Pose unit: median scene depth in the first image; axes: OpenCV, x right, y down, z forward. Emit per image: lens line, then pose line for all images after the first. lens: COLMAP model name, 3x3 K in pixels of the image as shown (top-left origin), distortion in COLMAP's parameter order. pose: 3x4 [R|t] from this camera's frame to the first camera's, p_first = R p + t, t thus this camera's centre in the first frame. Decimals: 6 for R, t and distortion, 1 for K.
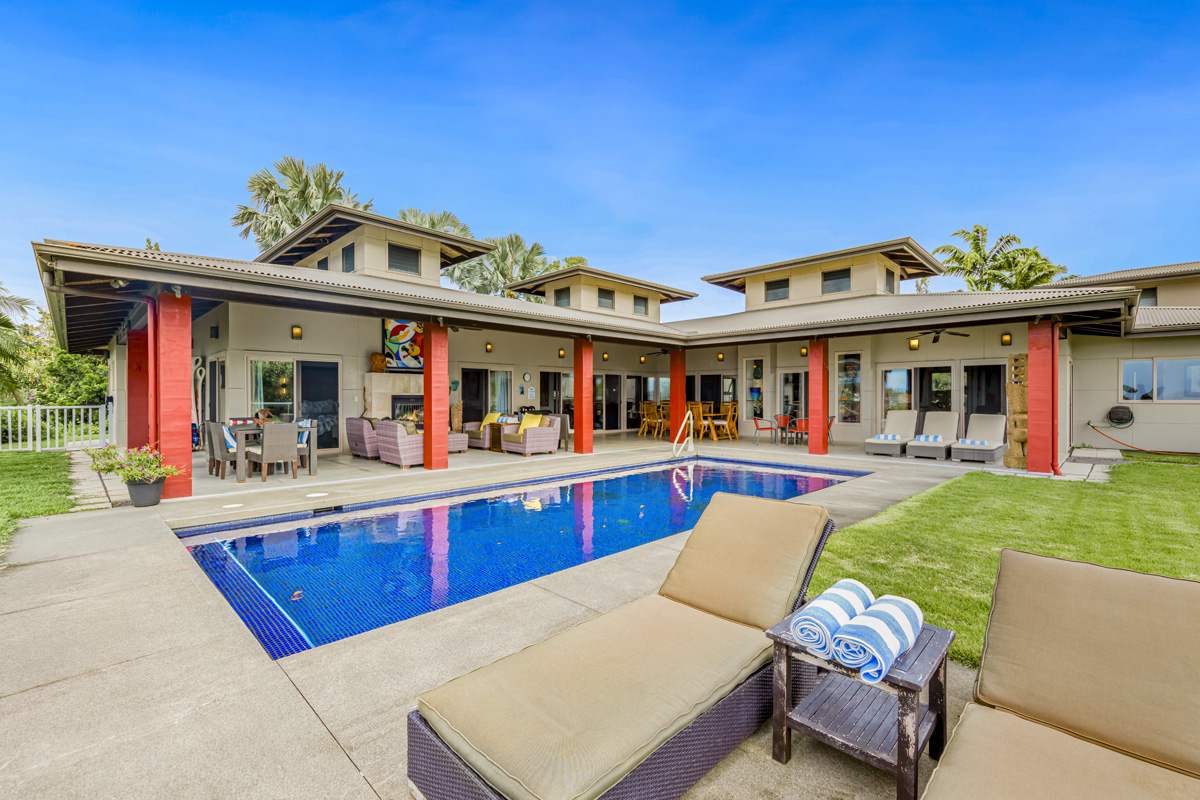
lens RADIAL K [[510.9, 0, 599.0], [0, 510.9, 374.4], [0, 0, 1]] dist [0.001036, 0.000170]
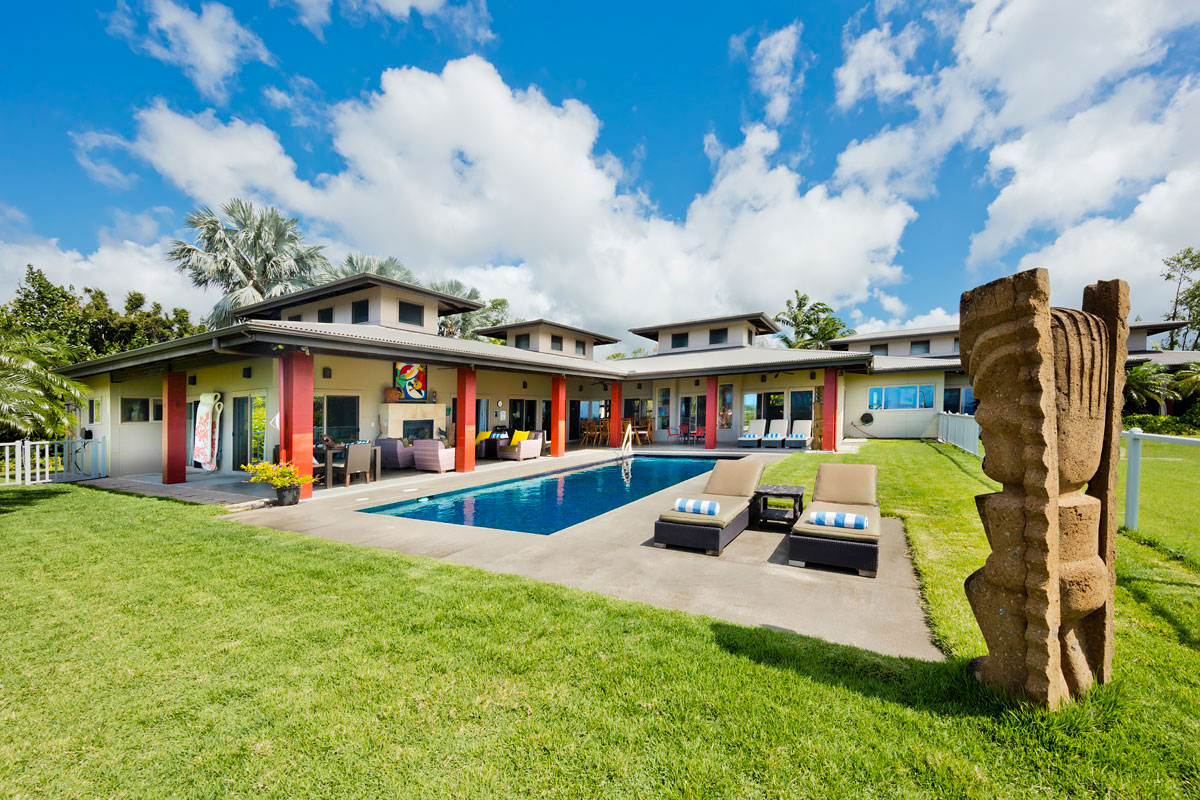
lens RADIAL K [[445.8, 0, 619.9], [0, 445.8, 422.0], [0, 0, 1]] dist [-0.000633, -0.000094]
pose [[0.964130, -0.034109, 0.263231, -0.176337], [0.018333, 0.997898, 0.062159, -0.015235], [-0.264798, -0.055104, 0.962728, -0.213810]]
